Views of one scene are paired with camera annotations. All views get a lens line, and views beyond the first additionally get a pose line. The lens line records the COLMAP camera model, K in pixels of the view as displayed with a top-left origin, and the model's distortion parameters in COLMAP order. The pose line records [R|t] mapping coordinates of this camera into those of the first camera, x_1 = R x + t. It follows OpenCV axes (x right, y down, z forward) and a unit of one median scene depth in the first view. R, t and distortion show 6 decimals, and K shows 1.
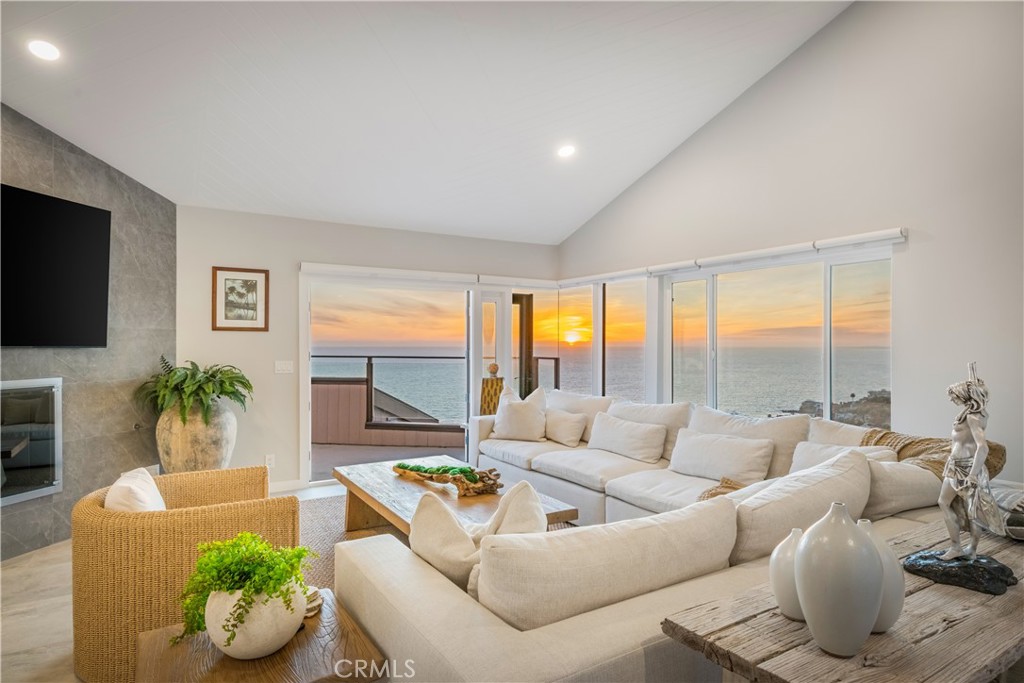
lens RADIAL K [[578.6, 0, 517.1], [0, 578.6, 346.0], [0, 0, 1]] dist [0.000604, 0.000245]
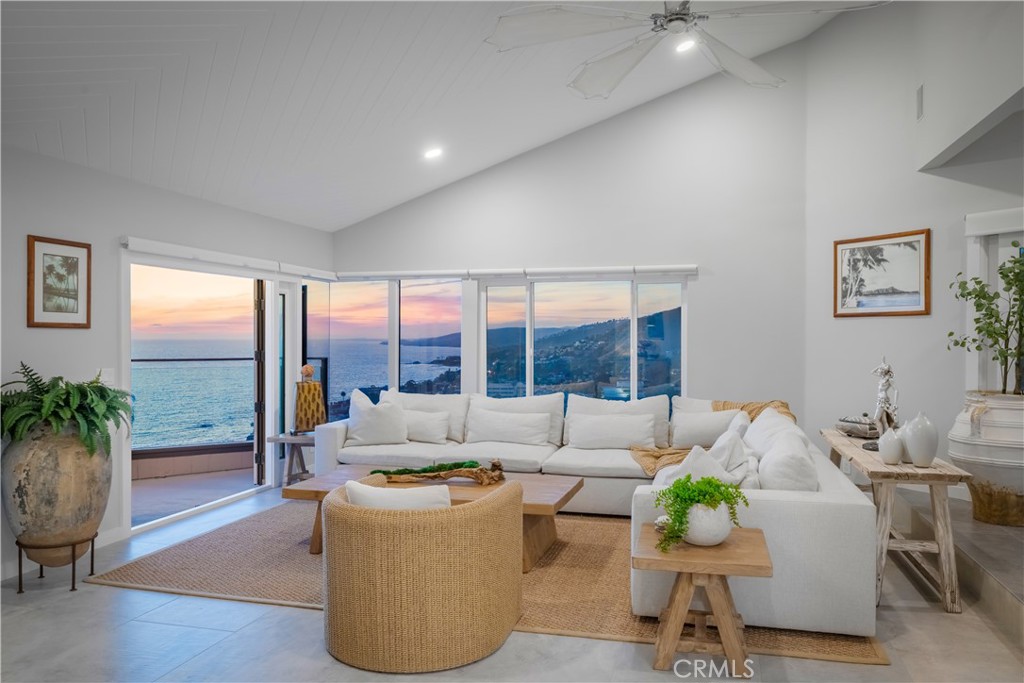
lens RADIAL K [[748.6, 0, 507.5], [0, 748.6, 340.1], [0, 0, 1]] dist [0.002571, -0.000096]
pose [[0.730657, -0.002566, 0.682740, -0.696777], [0.000665, 0.999995, 0.003047, -0.013452], [-0.682744, -0.001773, 0.730655, -0.045496]]
